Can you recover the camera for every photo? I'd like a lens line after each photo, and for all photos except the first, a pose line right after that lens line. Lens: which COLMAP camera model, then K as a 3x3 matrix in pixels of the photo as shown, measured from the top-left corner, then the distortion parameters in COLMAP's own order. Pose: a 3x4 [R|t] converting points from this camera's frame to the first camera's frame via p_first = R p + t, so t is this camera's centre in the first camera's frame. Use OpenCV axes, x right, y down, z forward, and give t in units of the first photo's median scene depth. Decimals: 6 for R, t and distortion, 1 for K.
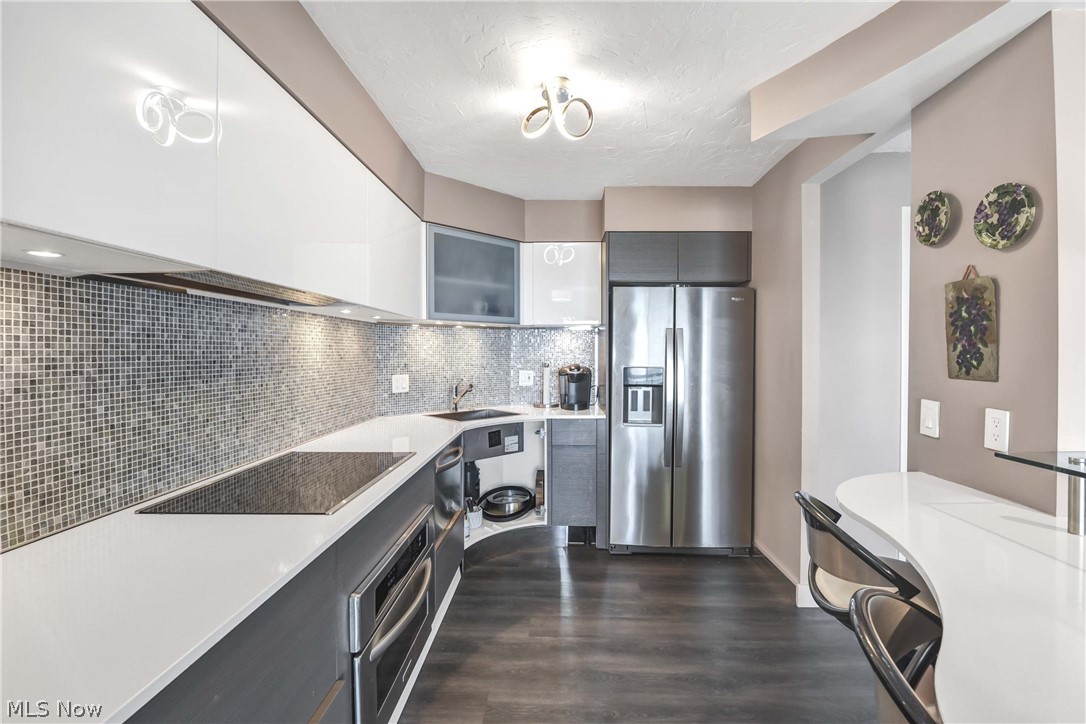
lens RADIAL K [[489.1, 0, 550.0], [0, 489.1, 357.1], [0, 0, 1]] dist [-0.000443, -0.000578]
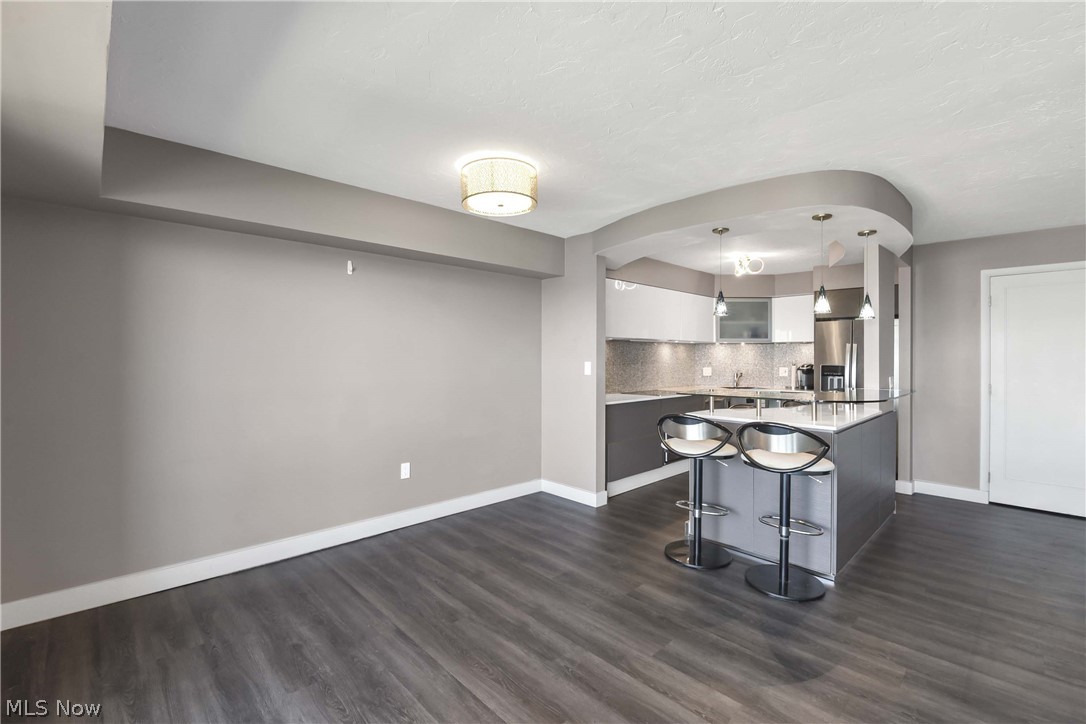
lens RADIAL K [[476.3, 0, 543.8], [0, 476.3, 357.4], [0, 0, 1]] dist [0.000568, -0.009107]
pose [[0.711847, 0.002690, -0.702329, 1.080850], [-0.009461, 0.999939, -0.005760, 0.018465], [0.702270, 0.010745, 0.711829, -1.649018]]
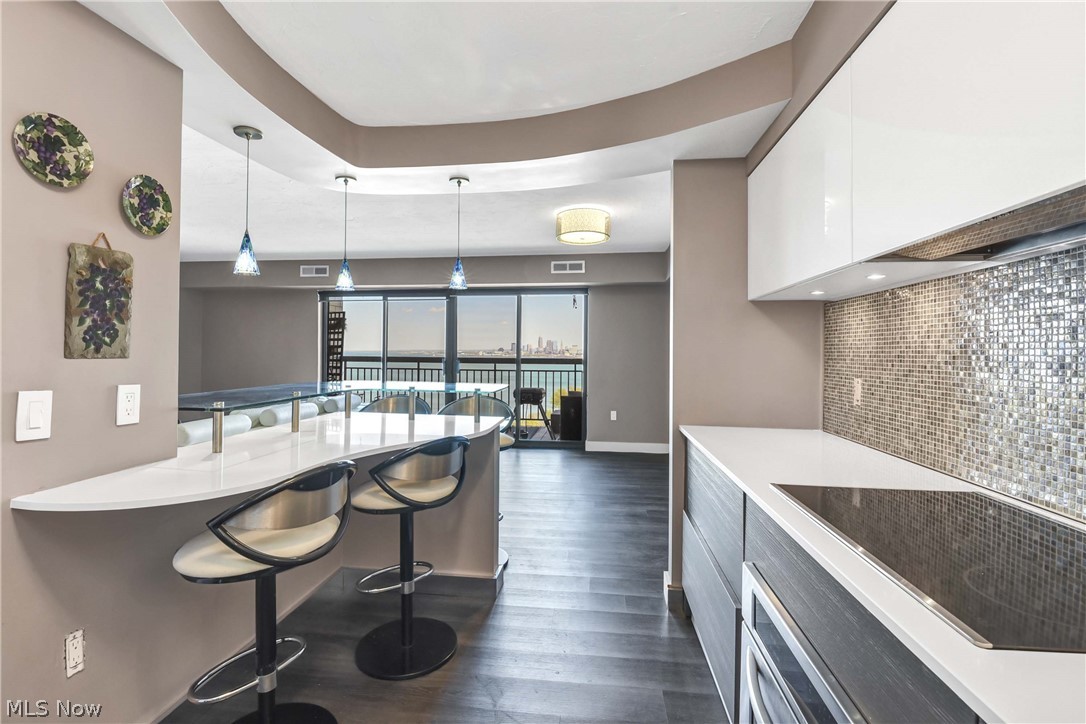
lens RADIAL K [[508.2, 0, 520.4], [0, 508.2, 348.8], [0, 0, 1]] dist [-0.002758, -0.000543]
pose [[-0.990601, -0.007019, 0.136605, -0.038383], [-0.006007, 0.999951, 0.007816, 0.012993], [-0.136653, 0.006922, -0.990595, 1.407972]]
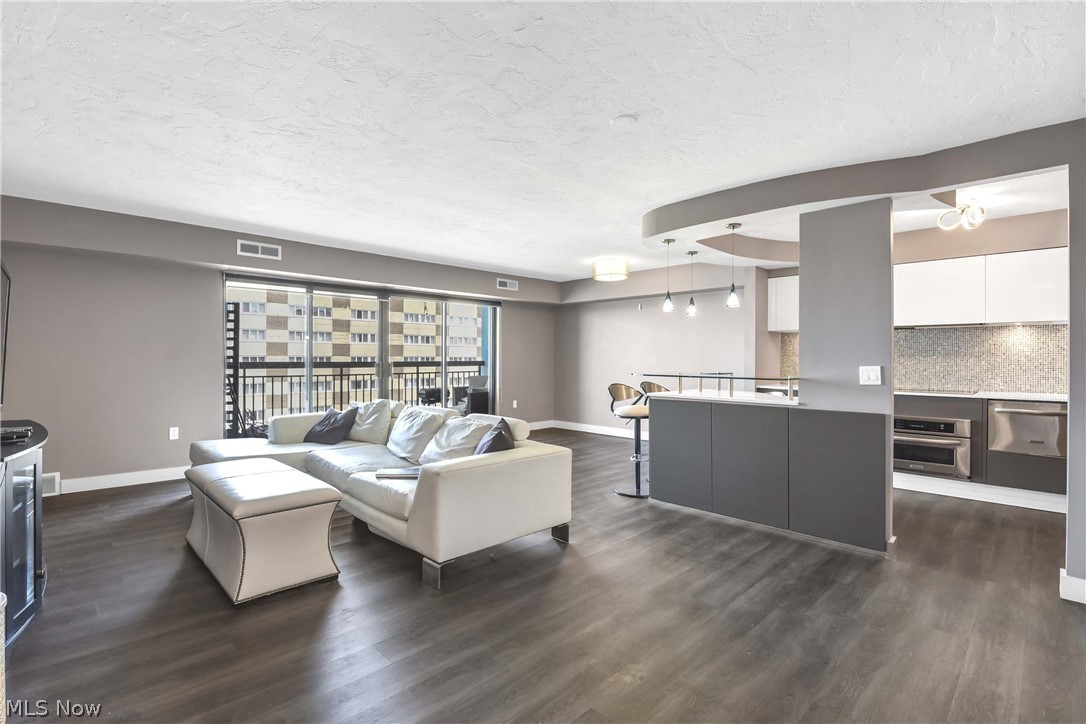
lens RADIAL K [[529.5, 0, 556.8], [0, 529.5, 362.3], [0, 0, 1]] dist [-0.002162, -0.013769]
pose [[-0.664105, 0.005117, -0.747622, 2.654150], [-0.010554, 0.999813, 0.016218, 0.045261], [0.747565, 0.018661, -0.663927, 1.219784]]
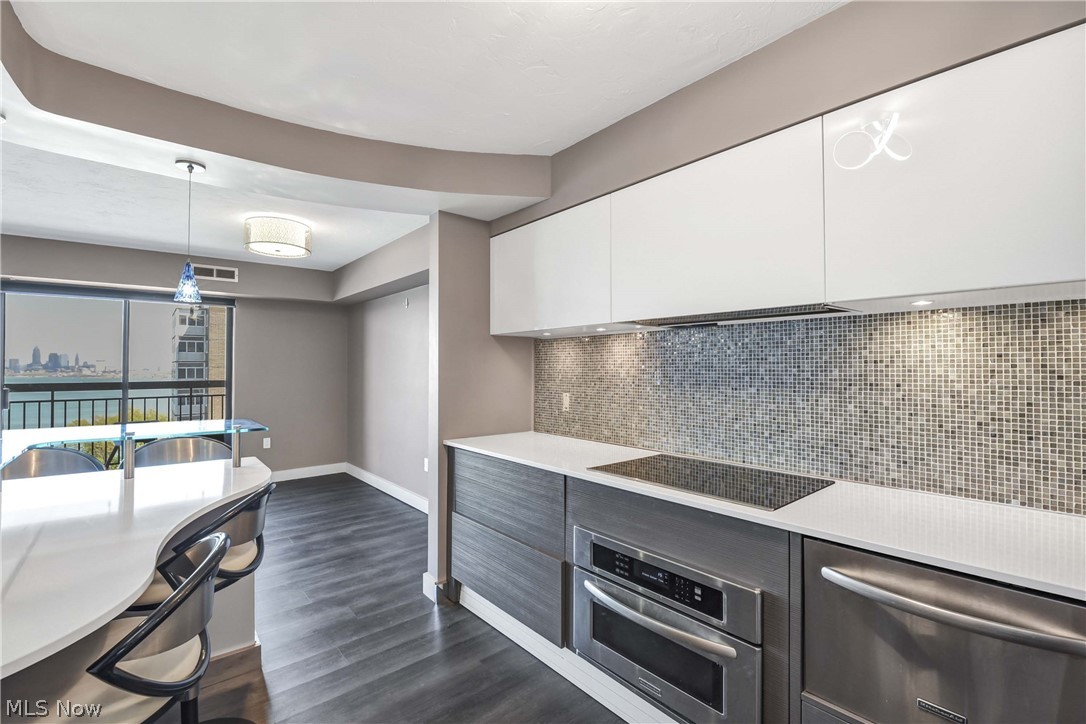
lens RADIAL K [[485.9, 0, 583.7], [0, 485.9, 358.1], [0, 0, 1]] dist [-0.002252, -0.012689]
pose [[-0.724374, -0.013761, -0.689270, 0.409585], [-0.007946, 0.999901, -0.011611, -0.012286], [0.689361, -0.002934, -0.724412, 1.390951]]
